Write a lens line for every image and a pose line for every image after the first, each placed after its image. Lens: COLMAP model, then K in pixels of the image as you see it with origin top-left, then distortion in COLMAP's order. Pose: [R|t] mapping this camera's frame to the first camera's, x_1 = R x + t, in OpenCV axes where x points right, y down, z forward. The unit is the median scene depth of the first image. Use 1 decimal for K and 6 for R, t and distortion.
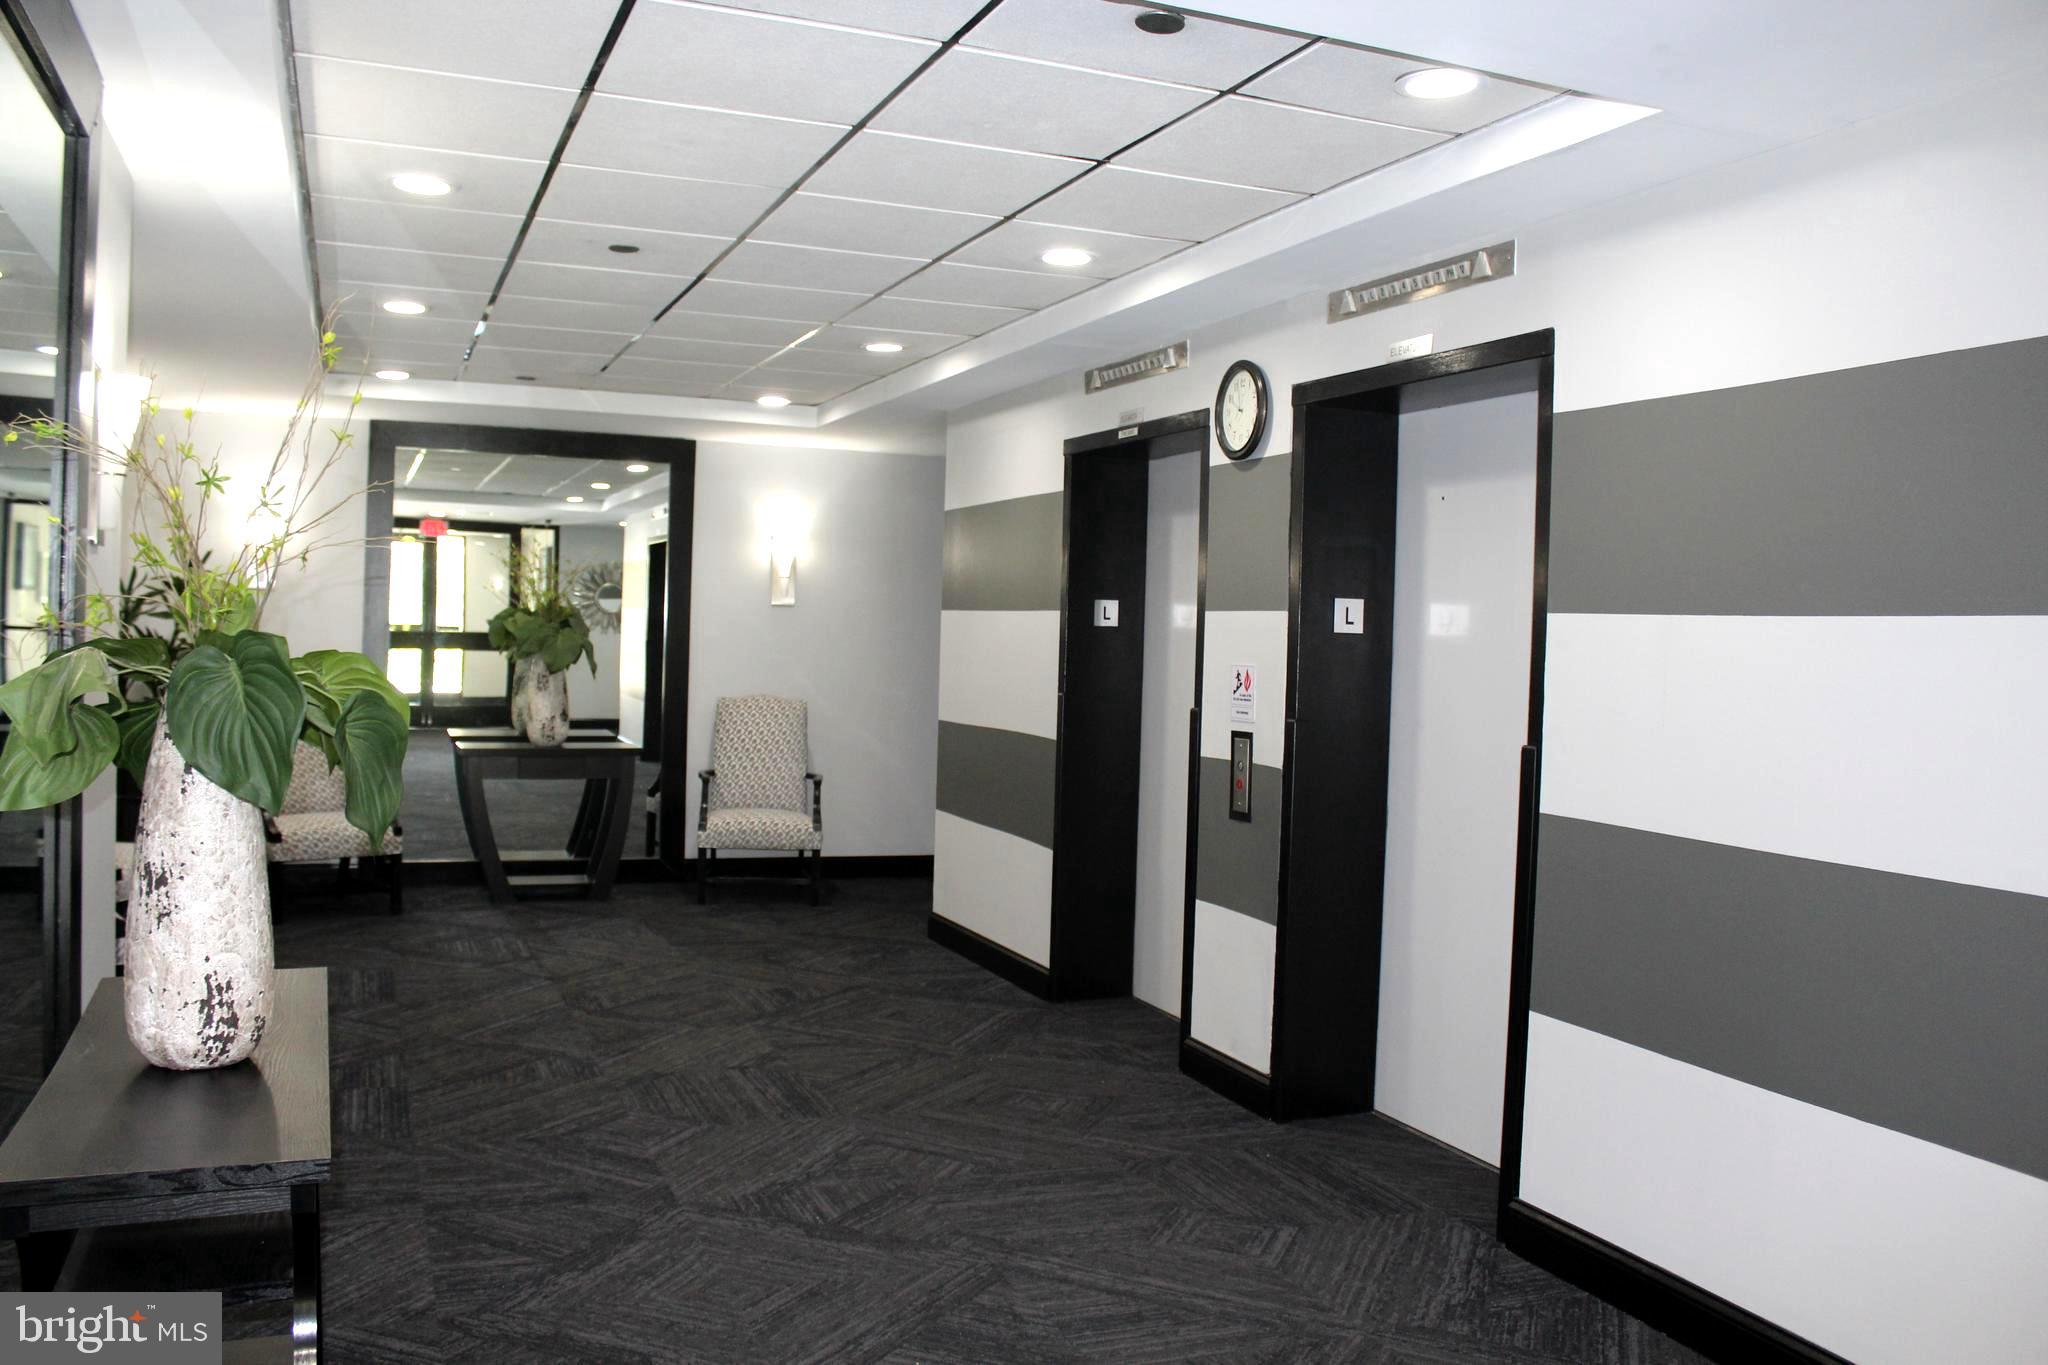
lens RADIAL K [[1699.8, 0, 994.3], [0, 1699.8, 678.4], [0, 0, 1]] dist [-0.169416, 0.126904]
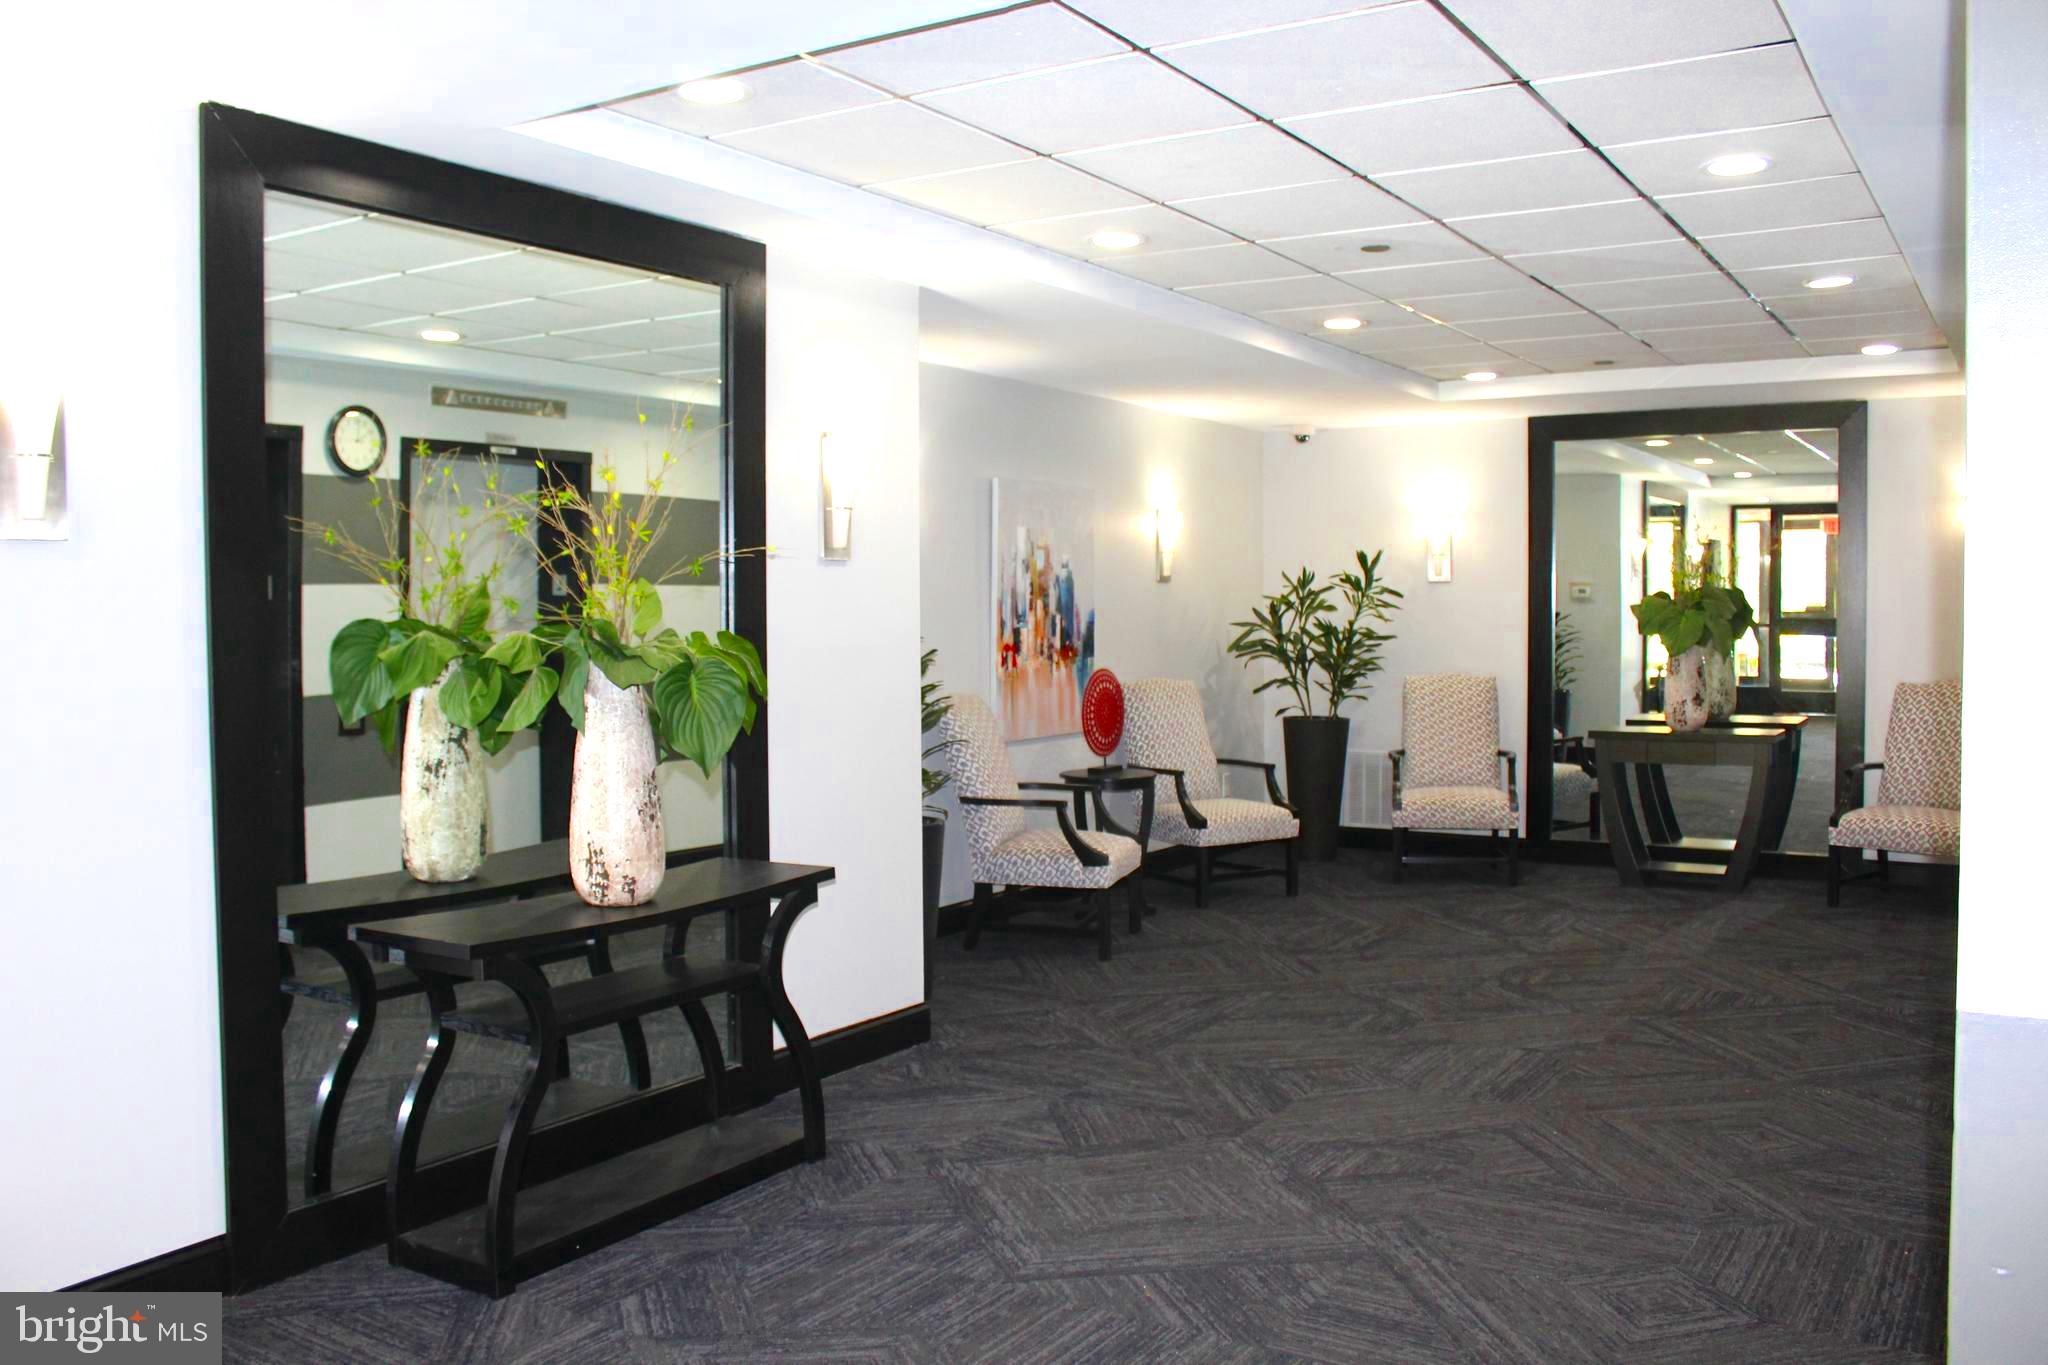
lens RADIAL K [[1699.8, 0, 994.3], [0, 1699.8, 678.4], [0, 0, 1]] dist [-0.169416, 0.126904]
pose [[0.573048, 0.001999, -0.819520, 0.588202], [0.001635, 0.999992, 0.003583, 0.011289], [0.819521, -0.003393, 0.573040, 0.227824]]
